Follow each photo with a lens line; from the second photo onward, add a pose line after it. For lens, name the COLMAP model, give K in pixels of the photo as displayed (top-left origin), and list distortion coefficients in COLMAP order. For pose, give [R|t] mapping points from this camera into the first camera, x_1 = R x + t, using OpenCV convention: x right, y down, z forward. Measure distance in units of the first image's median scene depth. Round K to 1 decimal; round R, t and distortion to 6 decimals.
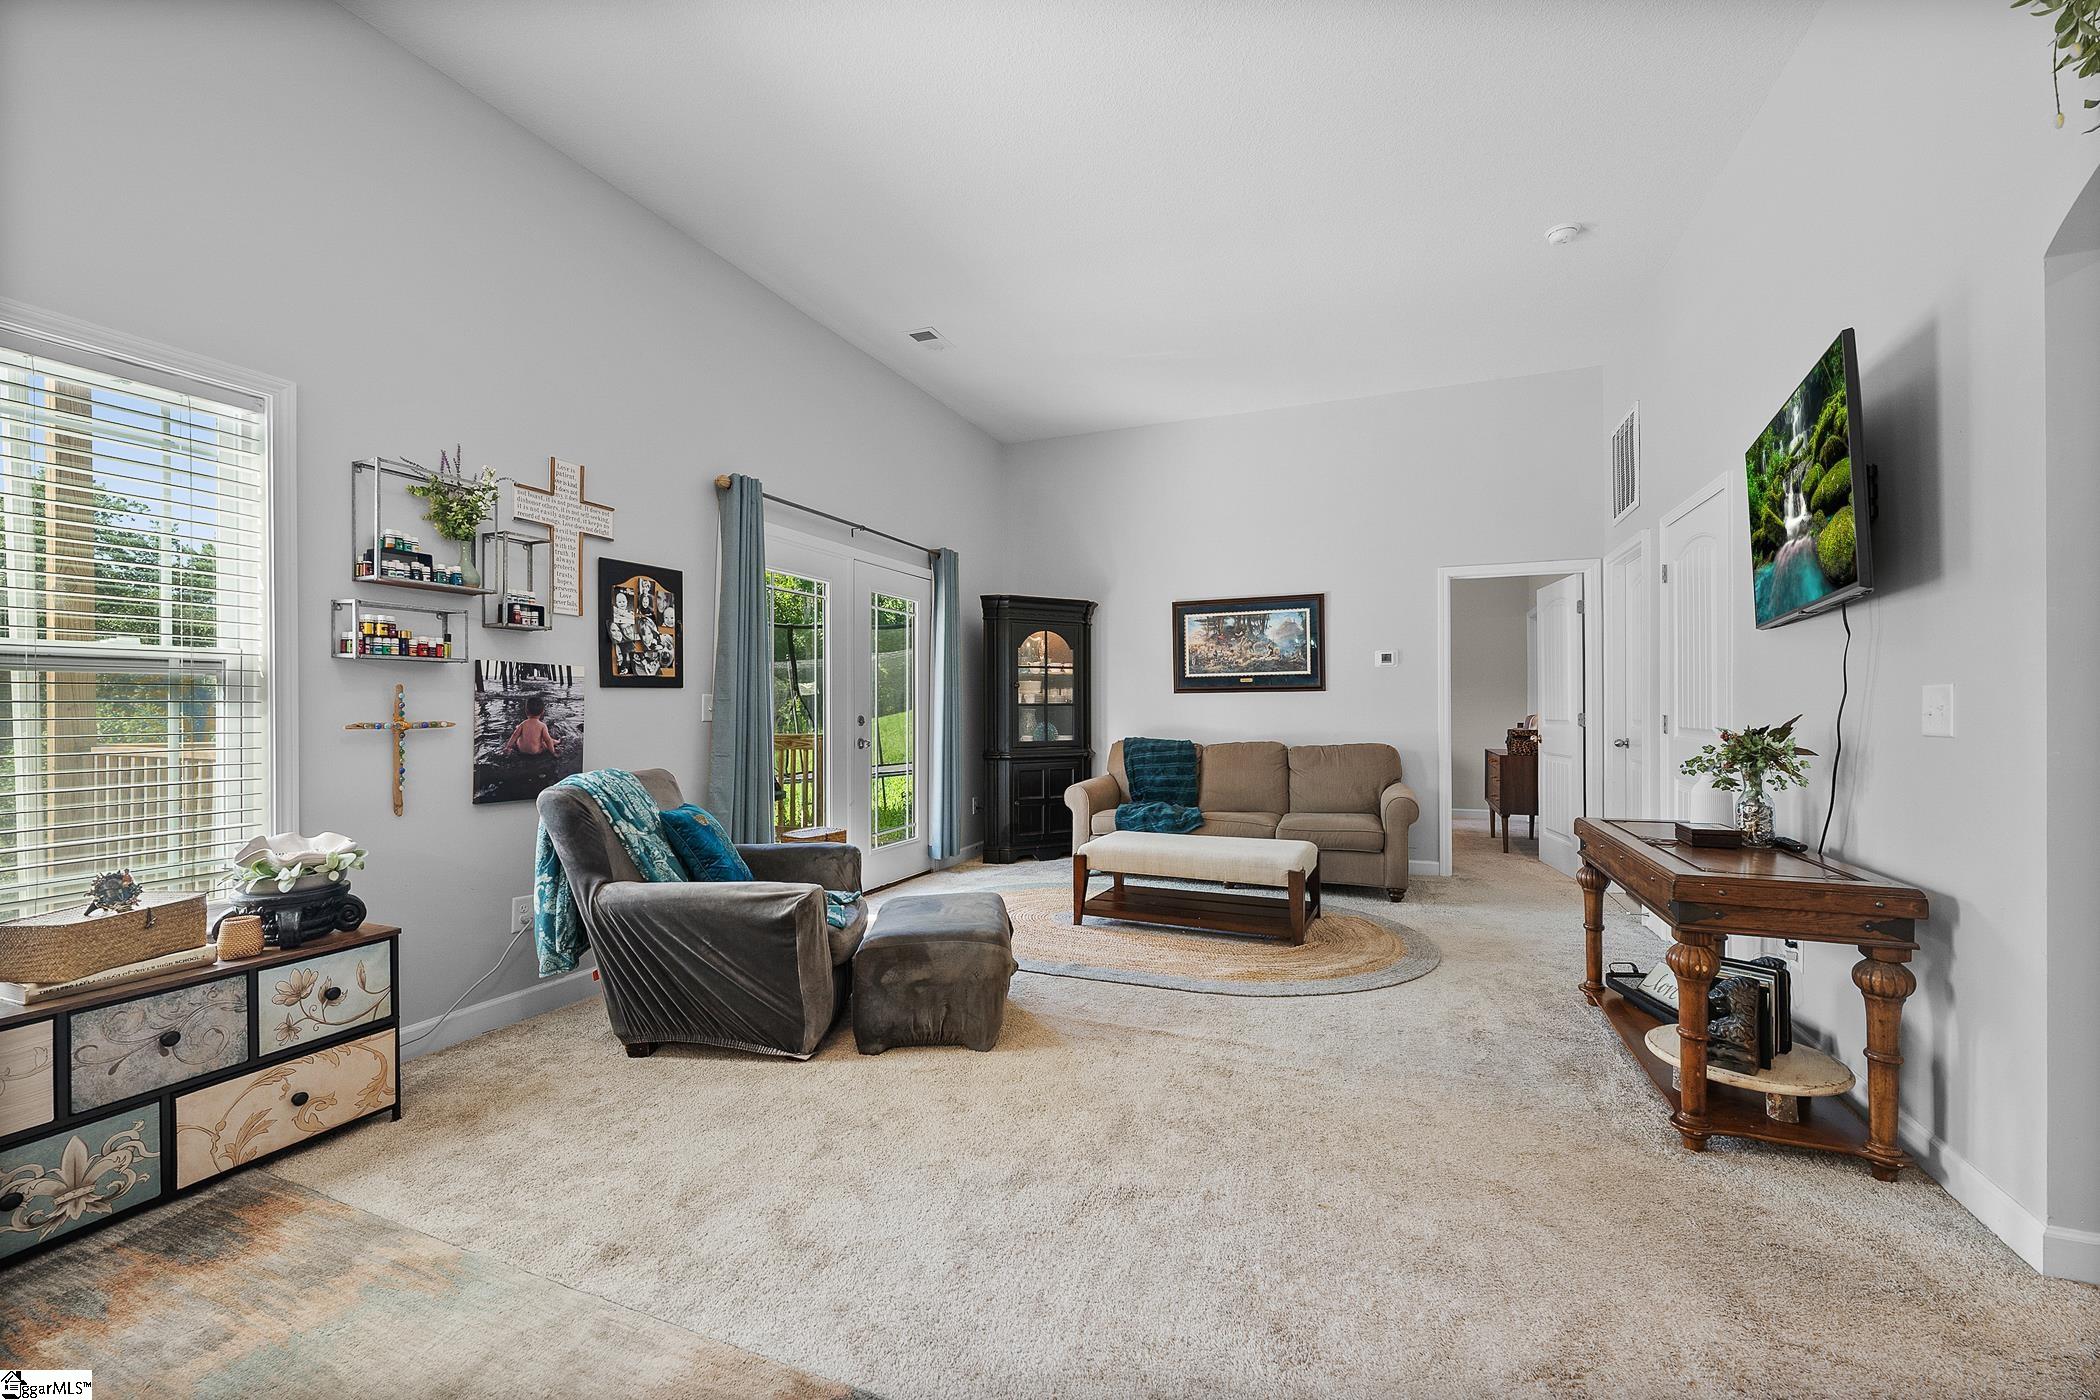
lens RADIAL K [[850.1, 0, 1044.3], [0, 850.1, 712.3], [0, 0, 1]] dist [-0.002012, 0.000316]
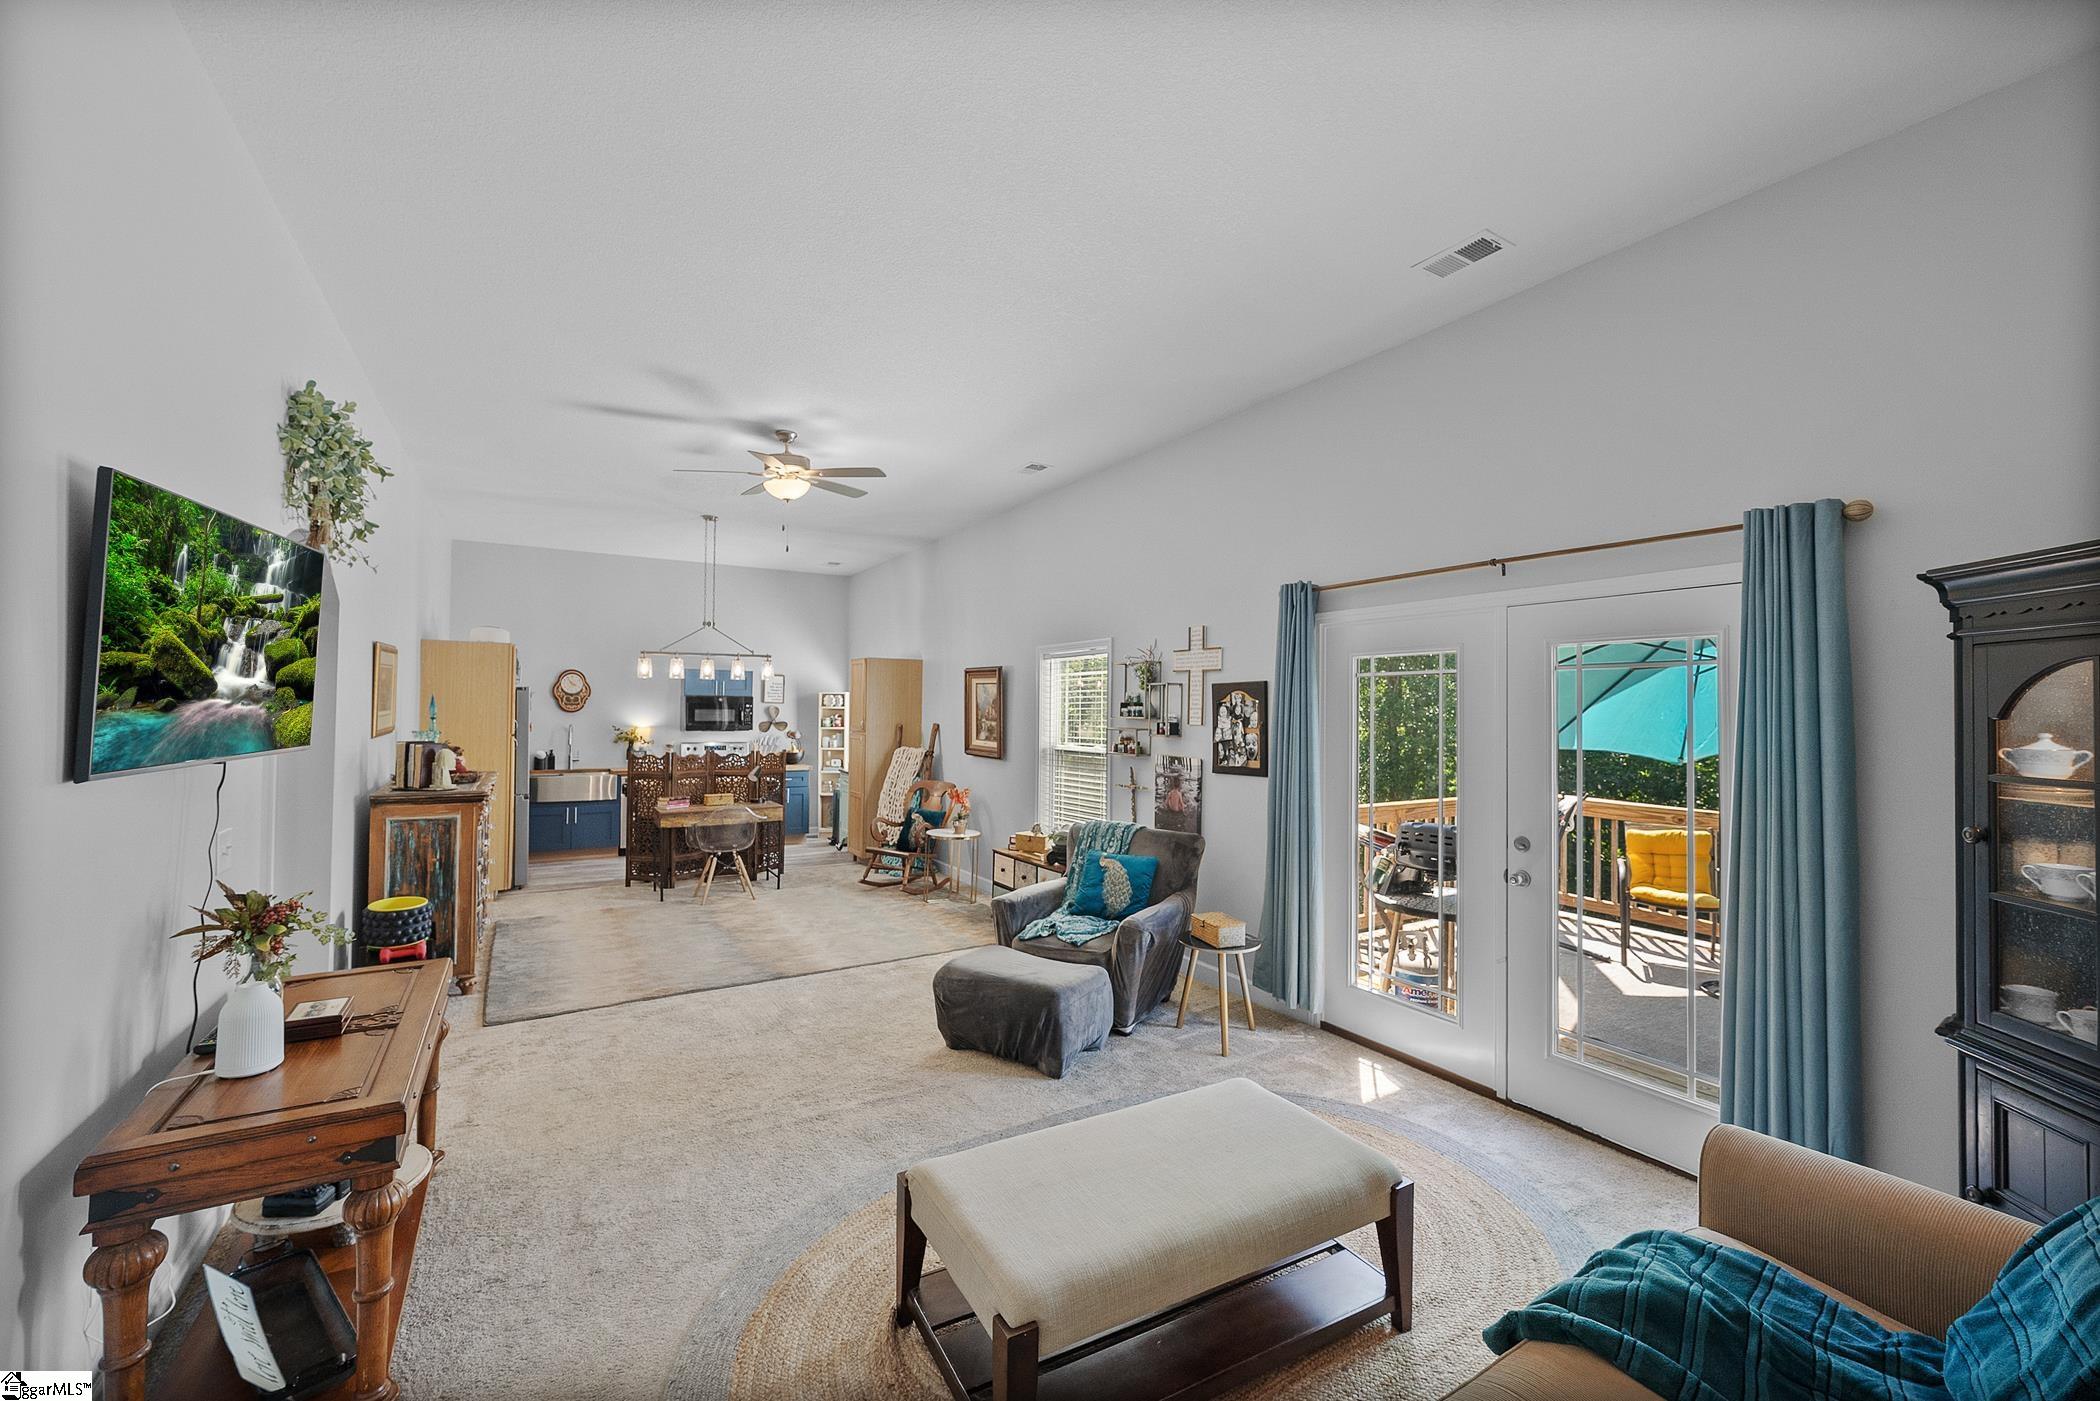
lens RADIAL K [[847.5, 0, 1043.8], [0, 847.5, 701.3], [0, 0, 1]] dist [0.002026, -0.000340]
pose [[-0.587913, -0.001536, -0.808923, 0.927024], [-0.002855, 0.999996, 0.000177, -0.170906], [0.808919, 0.002414, -0.587915, 1.825432]]
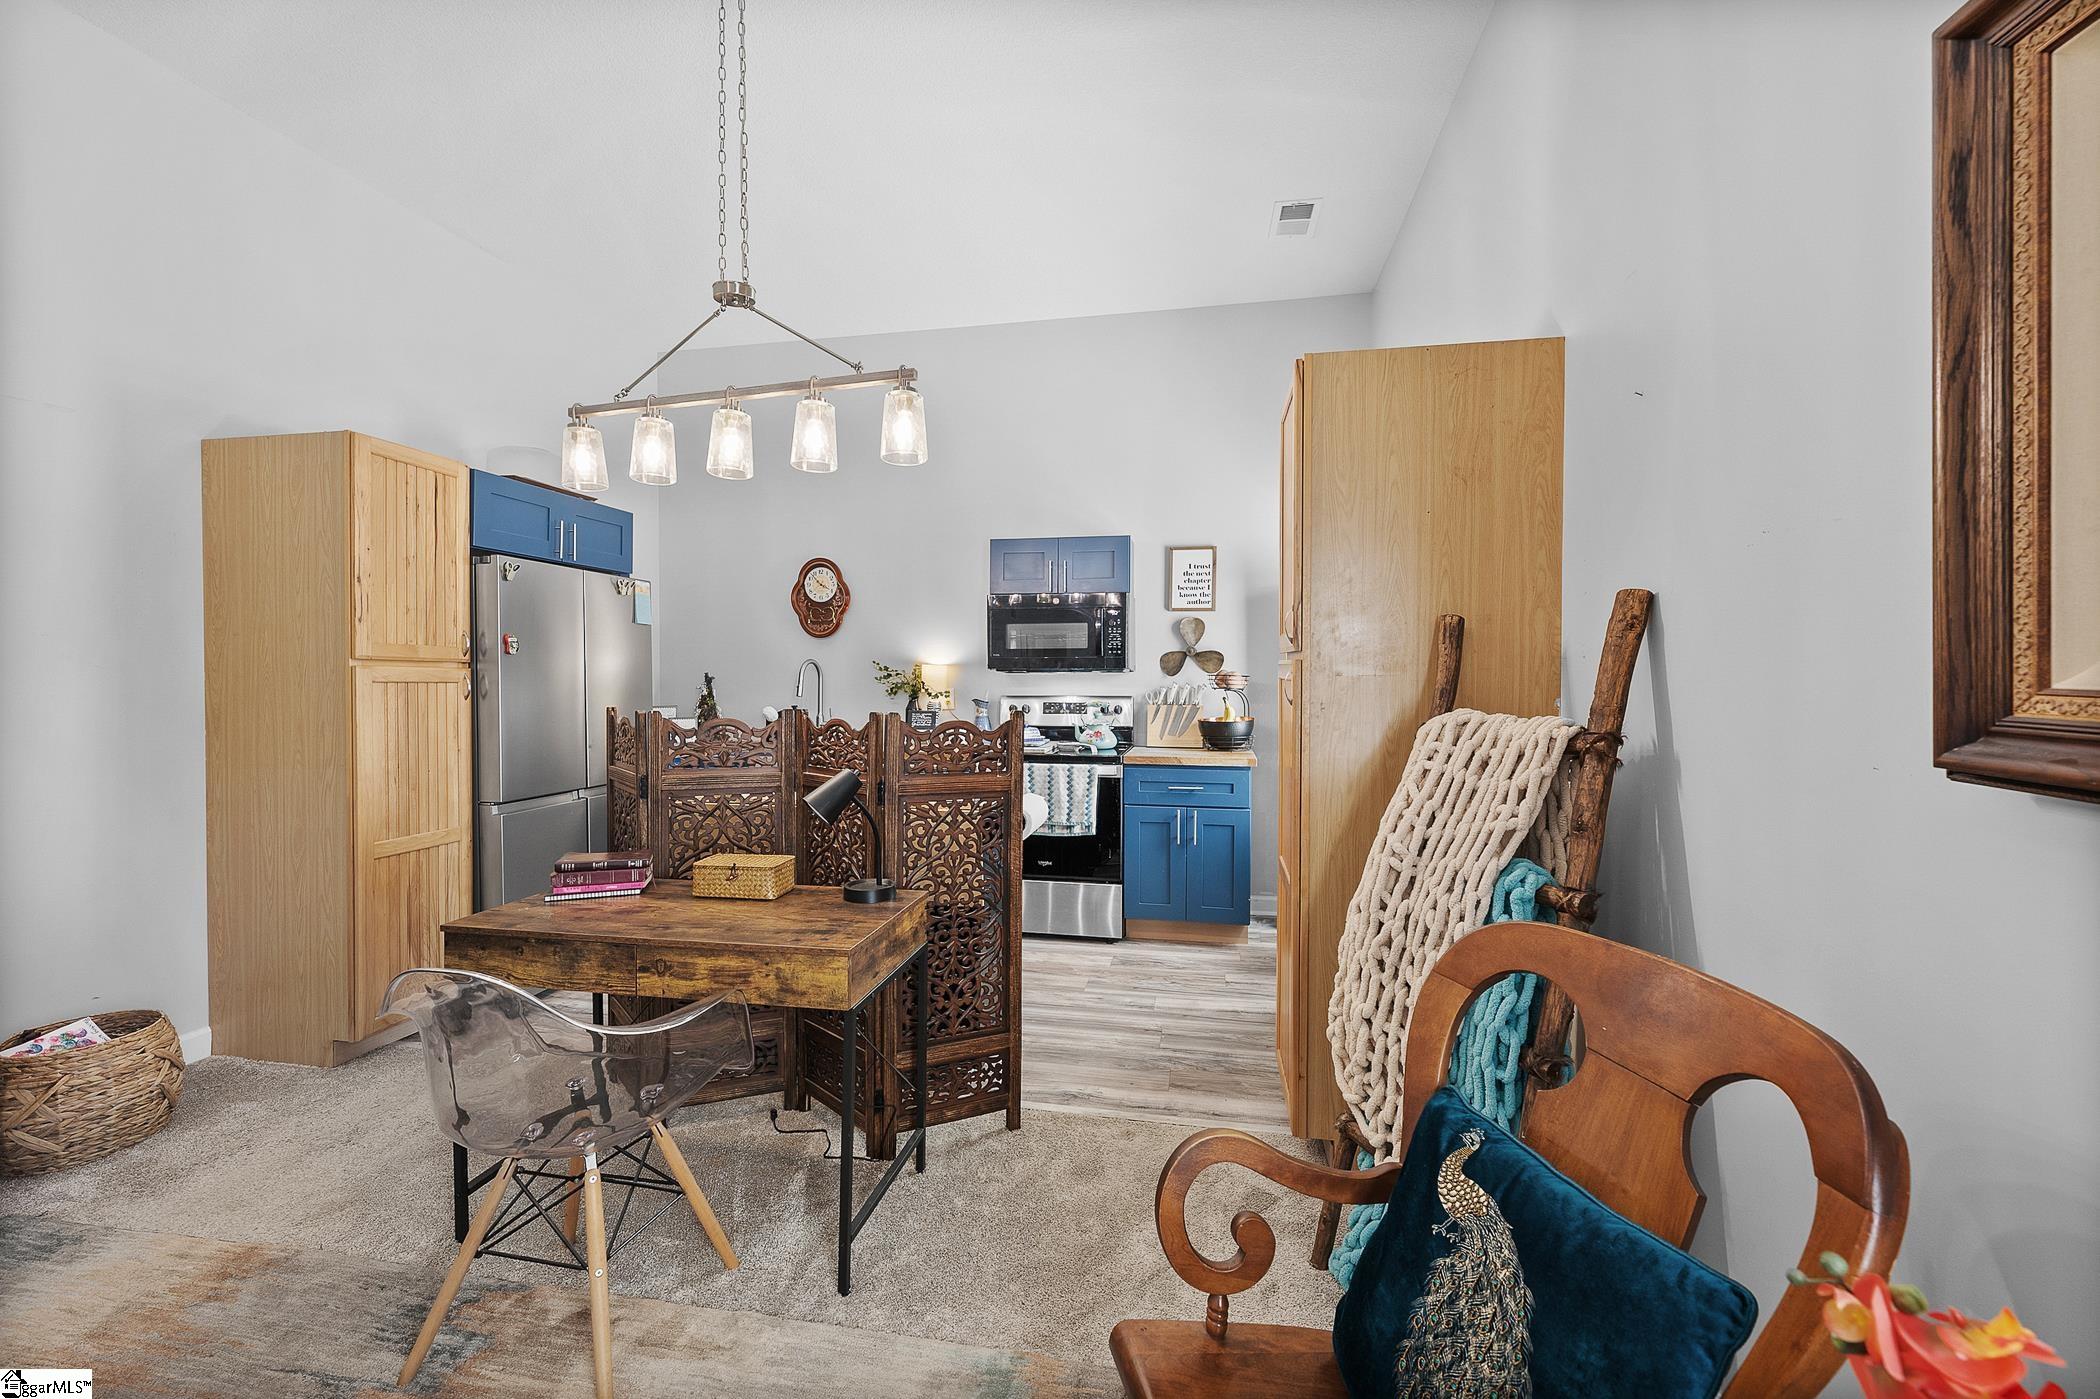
lens RADIAL K [[847.5, 0, 1044.7], [0, 847.5, 689.7], [0, 0, 1]] dist [0.002026, -0.000340]
pose [[-0.977567, 0.017048, -0.209933, -0.612654], [0.013311, 0.999727, 0.019202, -0.050811], [0.210203, 0.015977, -0.977527, 0.372036]]
